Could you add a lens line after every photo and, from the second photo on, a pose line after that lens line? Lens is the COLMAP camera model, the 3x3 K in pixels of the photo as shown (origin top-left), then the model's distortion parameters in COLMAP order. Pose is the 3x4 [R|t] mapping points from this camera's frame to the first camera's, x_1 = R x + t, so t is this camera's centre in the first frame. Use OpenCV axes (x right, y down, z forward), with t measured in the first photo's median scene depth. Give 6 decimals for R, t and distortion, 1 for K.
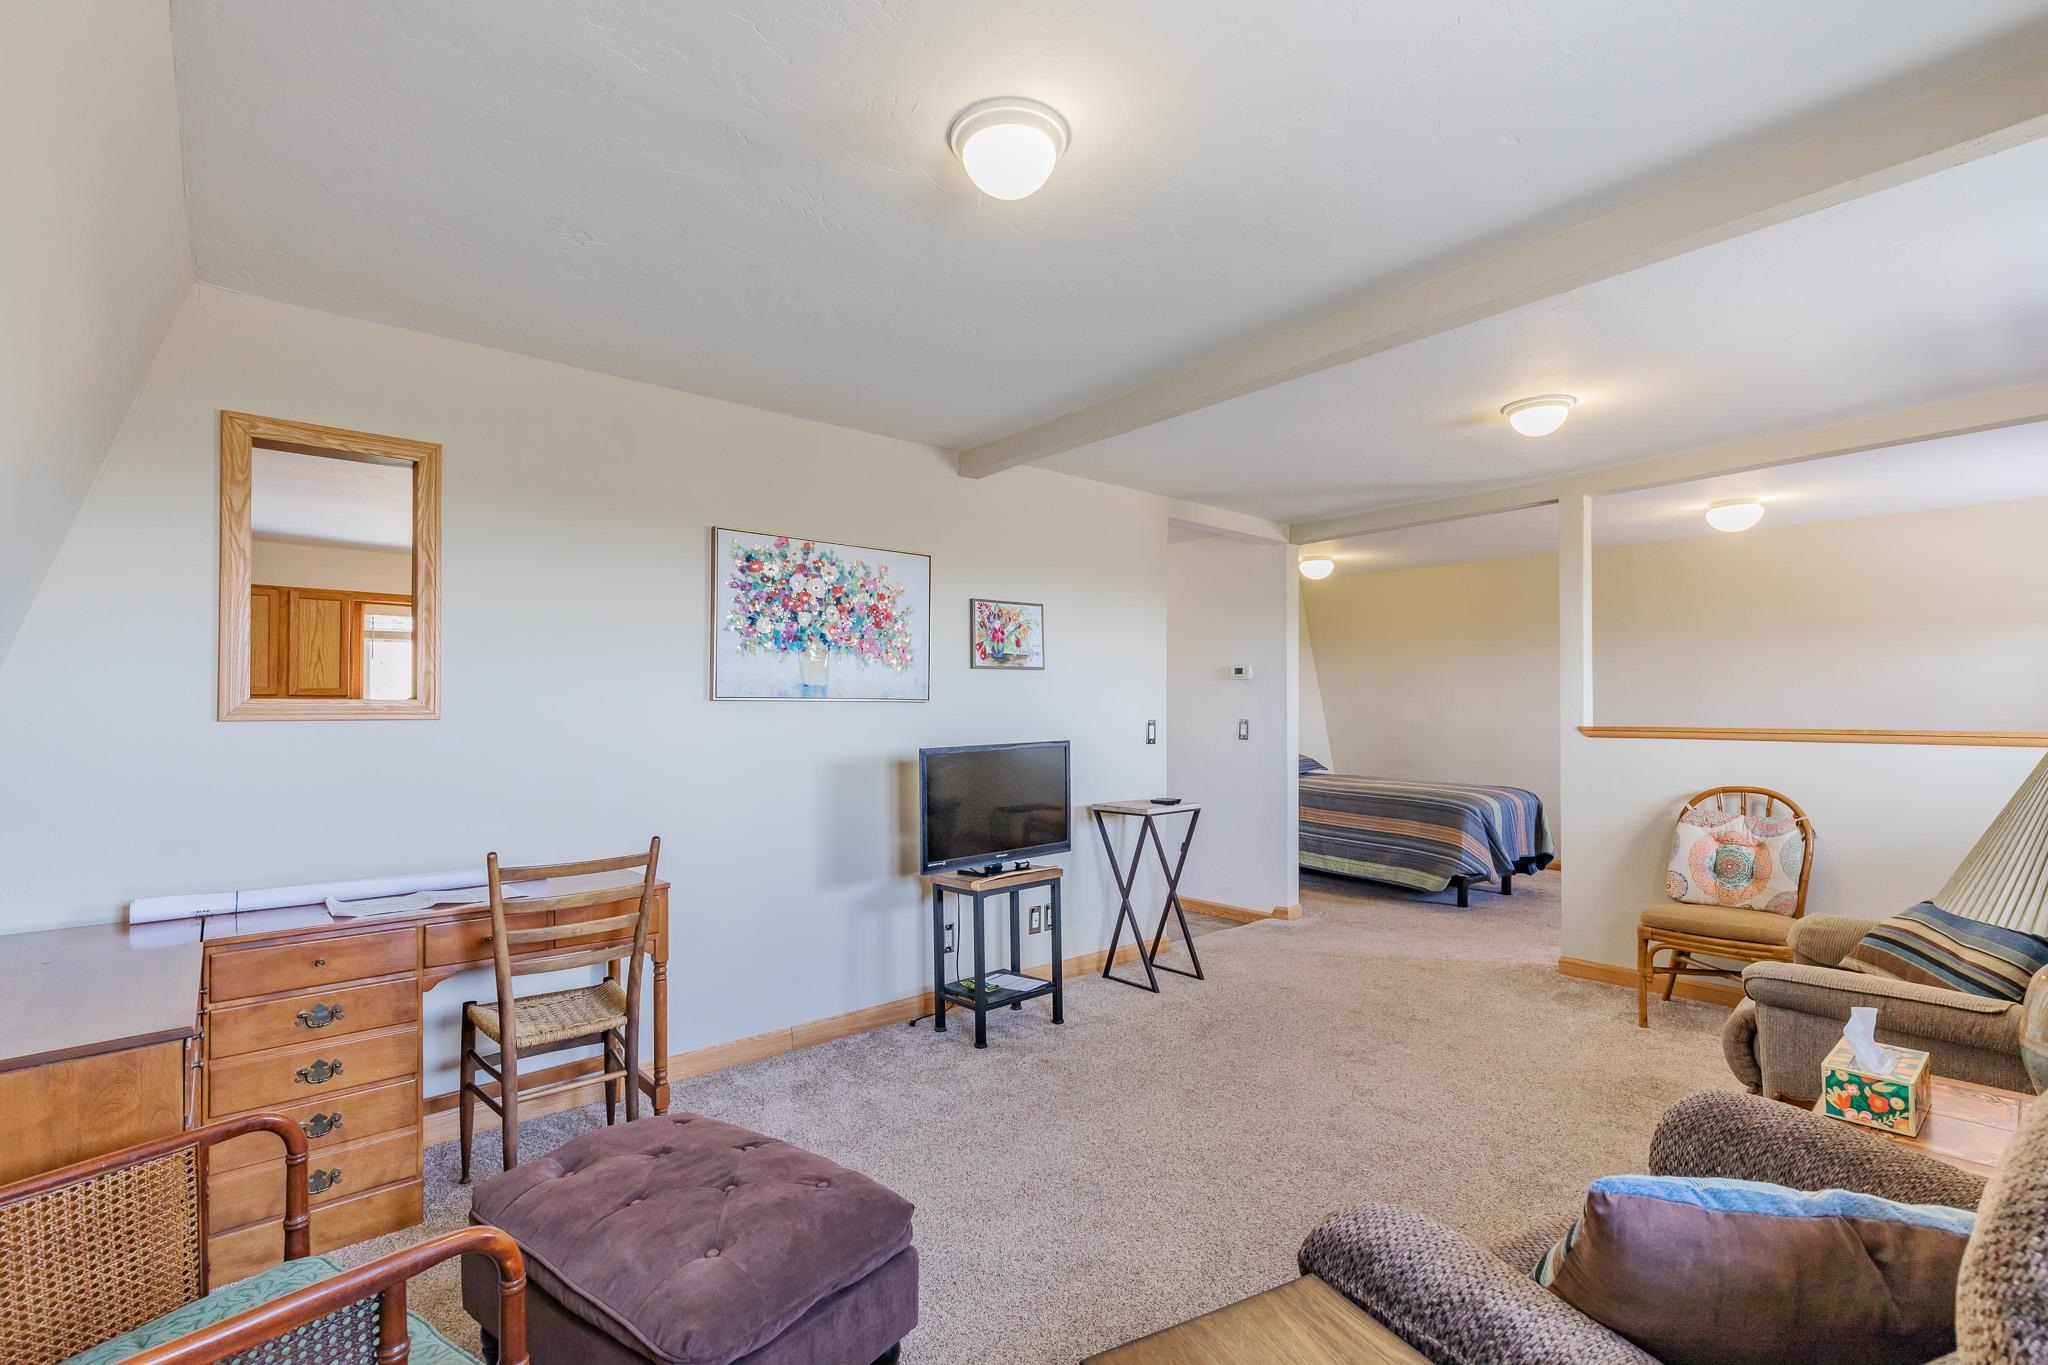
lens RADIAL K [[939.5, 0, 1020.2], [0, 939.5, 692.3], [0, 0, 1]] dist [0.005137, -0.000703]
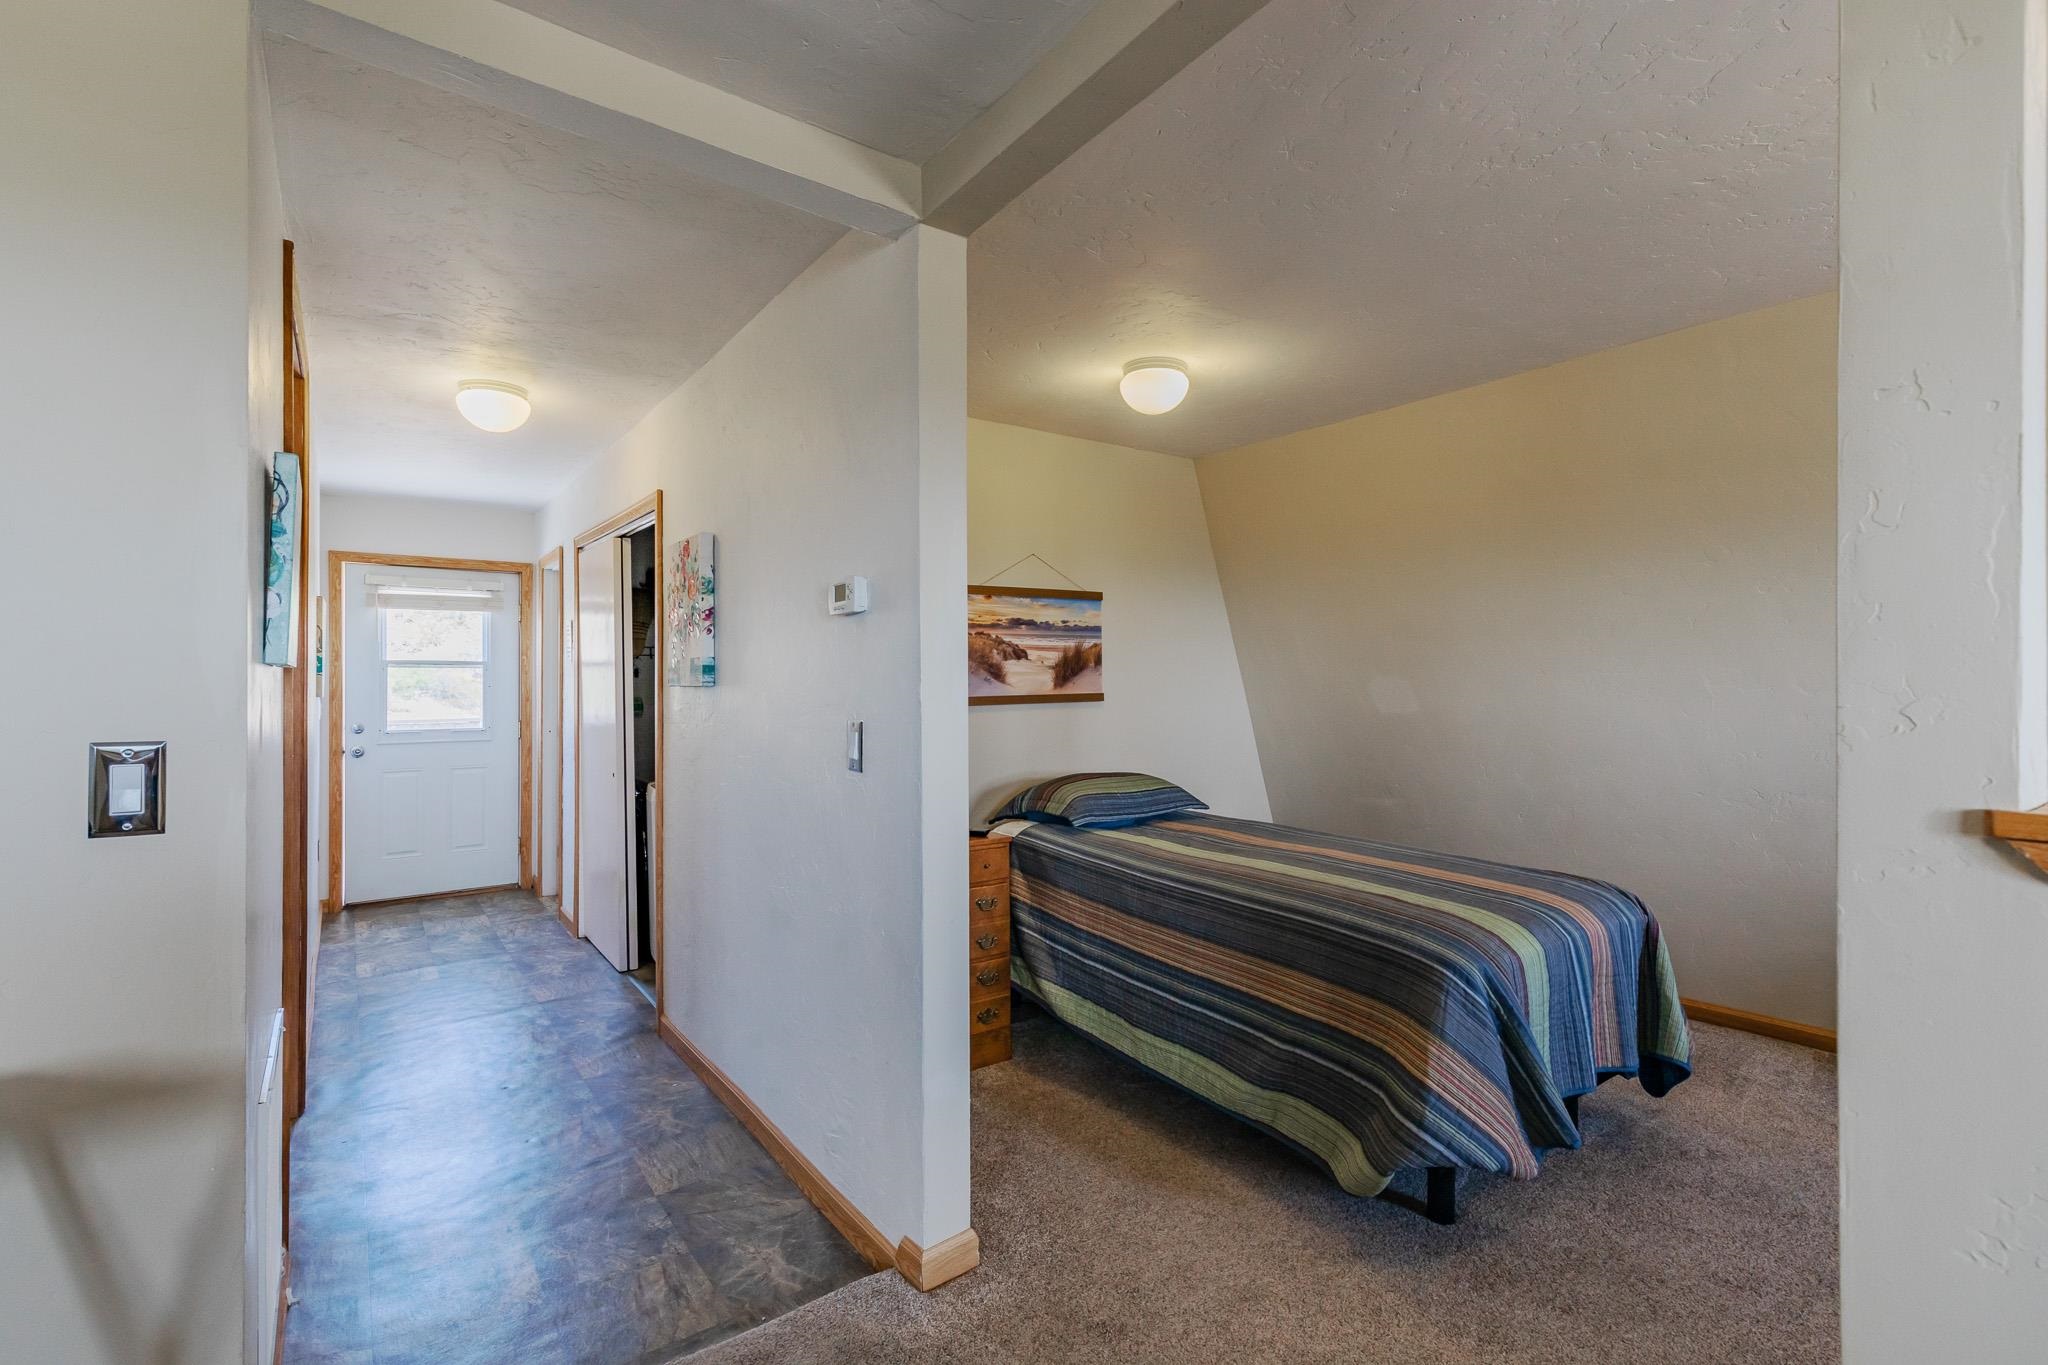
lens RADIAL K [[852.0, 0, 1063.7], [0, 852.0, 690.0], [0, 0, 1]] dist [-0.020714, -0.000004]
pose [[0.997659, -0.012089, -0.067312, 0.502783], [0.012863, 0.999856, 0.011071, 0.020883], [0.067169, -0.011910, 0.997671, 0.958292]]
